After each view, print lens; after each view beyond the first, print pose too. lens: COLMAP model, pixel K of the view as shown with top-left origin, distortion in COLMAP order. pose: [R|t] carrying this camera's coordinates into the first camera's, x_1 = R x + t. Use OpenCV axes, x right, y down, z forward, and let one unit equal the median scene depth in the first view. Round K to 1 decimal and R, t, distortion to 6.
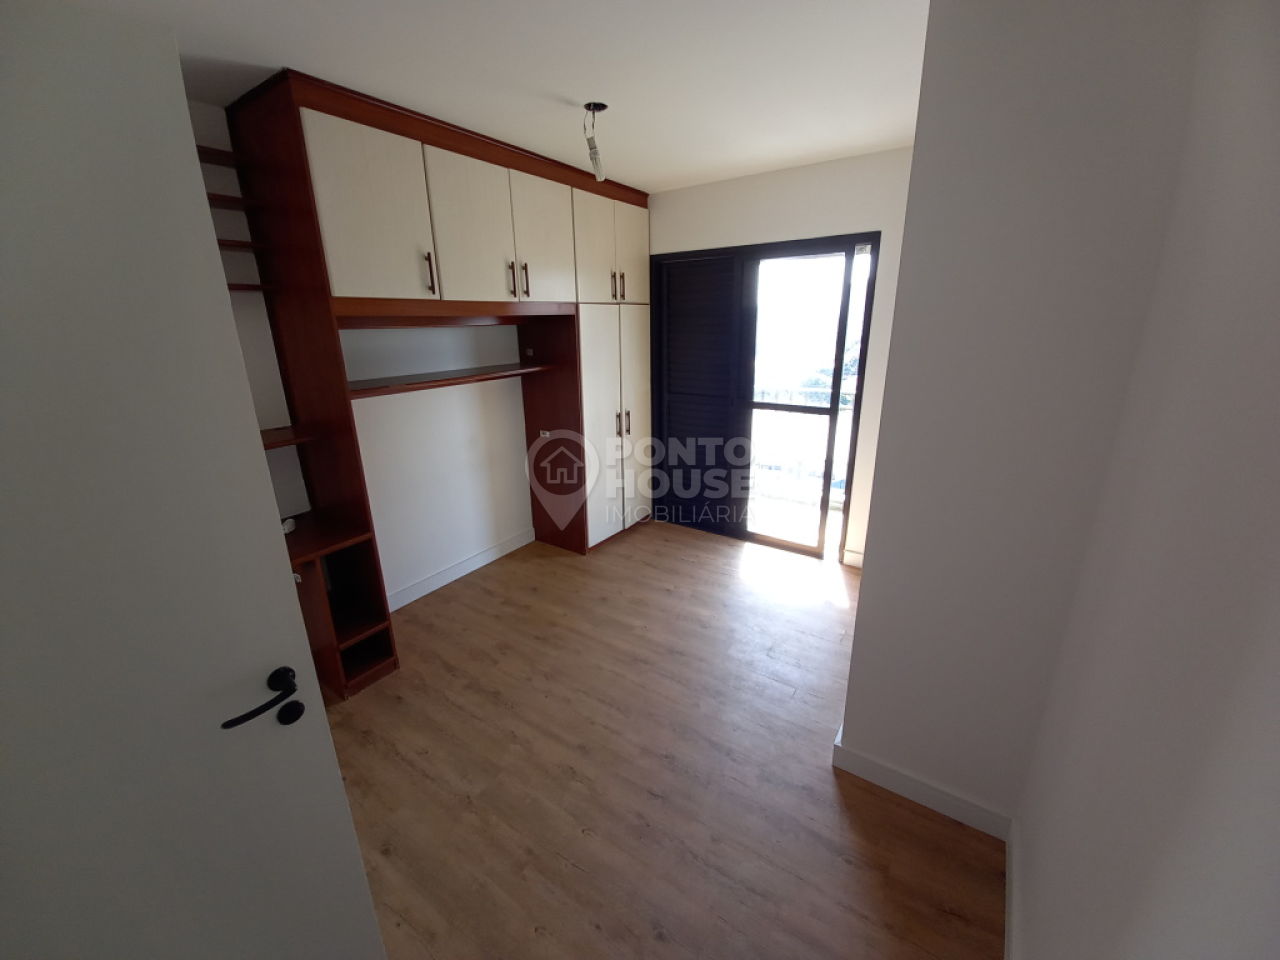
lens RADIAL K [[503.4, 0, 643.7], [0, 503.4, 476.4], [0, 0, 1]] dist [-0.000519, -0.004947]
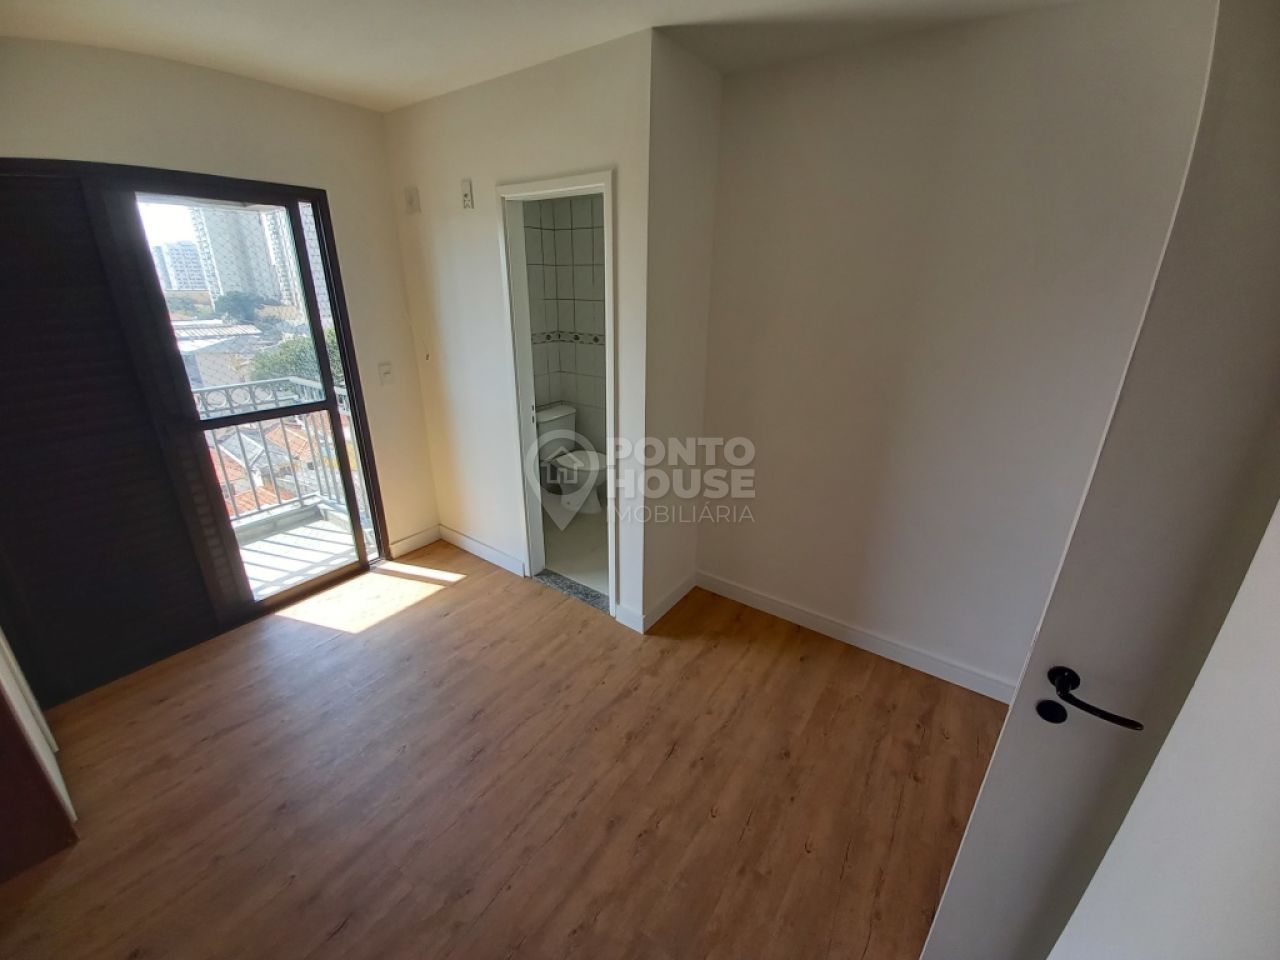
lens RADIAL K [[503.4, 0, 632.7], [0, 503.4, 466.7], [0, 0, 1]] dist [-0.000519, -0.004947]
pose [[0.032391, -0.328676, 0.943887, -0.717702], [0.289649, 0.906943, 0.305871, -0.236560], [-0.956585, 0.263488, 0.124578, 0.723037]]
